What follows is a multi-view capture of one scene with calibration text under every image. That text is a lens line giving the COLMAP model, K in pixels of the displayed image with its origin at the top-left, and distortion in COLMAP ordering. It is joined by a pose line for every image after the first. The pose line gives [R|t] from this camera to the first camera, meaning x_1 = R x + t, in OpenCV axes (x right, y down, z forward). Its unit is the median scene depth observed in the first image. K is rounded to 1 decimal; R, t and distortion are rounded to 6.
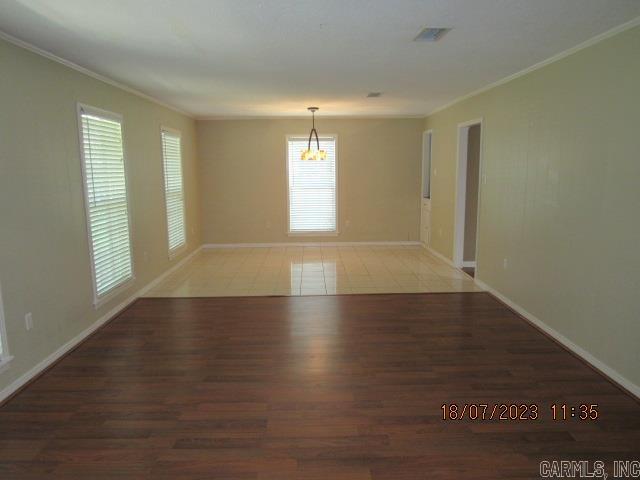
lens RADIAL K [[457.2, 0, 321.8], [0, 457.2, 238.2], [0, 0, 1]] dist [-0.004883, -0.006580]
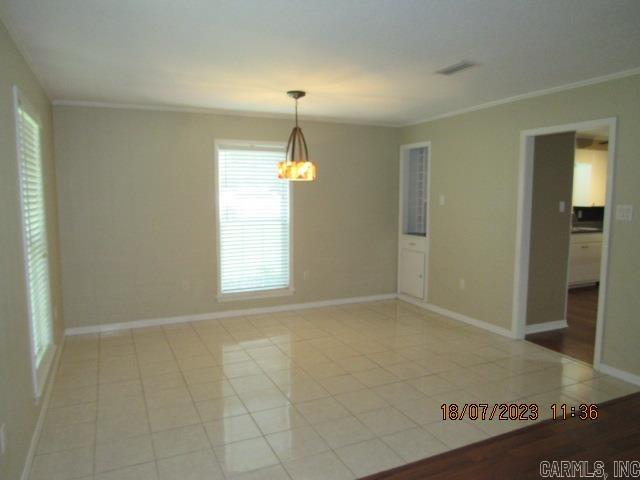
lens RADIAL K [[457.2, 0, 318.5], [0, 457.2, 241.7], [0, 0, 1]] dist [-0.004883, -0.006580]
pose [[0.913453, -0.033397, 0.405570, -0.207306], [0.055124, 0.997596, -0.042006, -0.054674], [-0.403192, 0.060727, 0.913098, 0.389271]]
